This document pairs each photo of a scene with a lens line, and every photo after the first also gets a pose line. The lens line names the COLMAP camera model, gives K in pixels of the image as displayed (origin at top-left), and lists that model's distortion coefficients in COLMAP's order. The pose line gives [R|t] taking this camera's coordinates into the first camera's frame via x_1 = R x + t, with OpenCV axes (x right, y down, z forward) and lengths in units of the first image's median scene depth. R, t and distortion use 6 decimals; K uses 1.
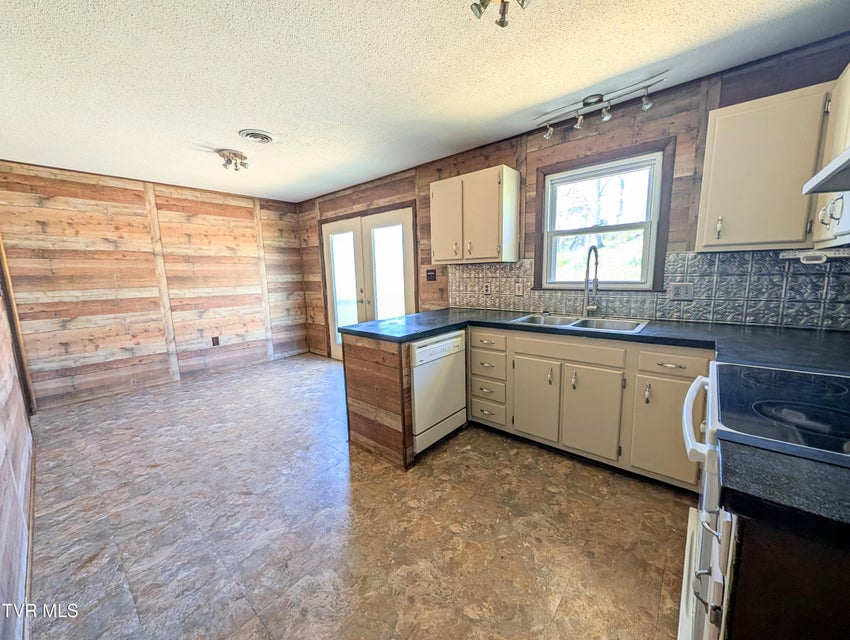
lens RADIAL K [[327.3, 0, 423.2], [0, 327.3, 320.2], [0, 0, 1]] dist [0.001171, 0.000167]
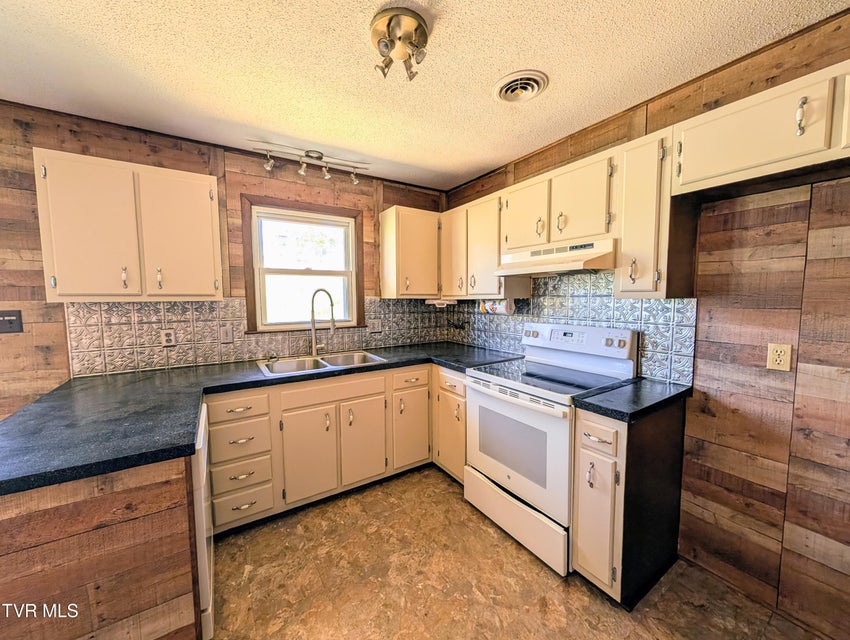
lens RADIAL K [[327.3, 0, 423.2], [0, 327.3, 320.2], [0, 0, 1]] dist [0.001171, 0.000167]
pose [[0.286359, -0.045533, 0.957040, -0.403005], [0.137335, 0.990506, 0.006032, -0.085267], [-0.948229, 0.129707, 0.289894, 0.390239]]
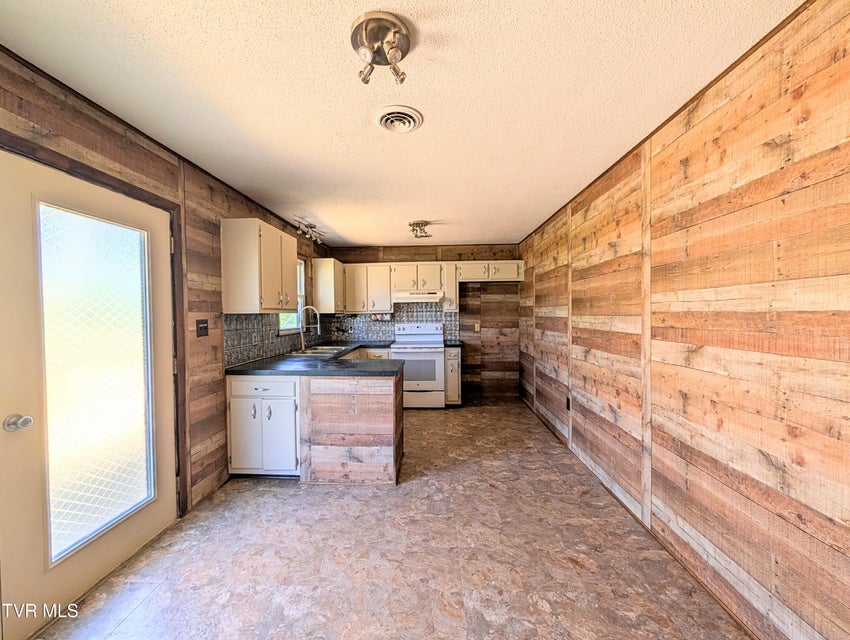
lens RADIAL K [[327.3, 0, 423.2], [0, 327.3, 320.2], [0, 0, 1]] dist [0.001171, 0.000167]
pose [[-0.615501, 0.016408, 0.787965, -1.168946], [0.140584, 0.986035, 0.089282, -0.224592], [-0.775497, 0.165728, -0.609212, 1.583318]]
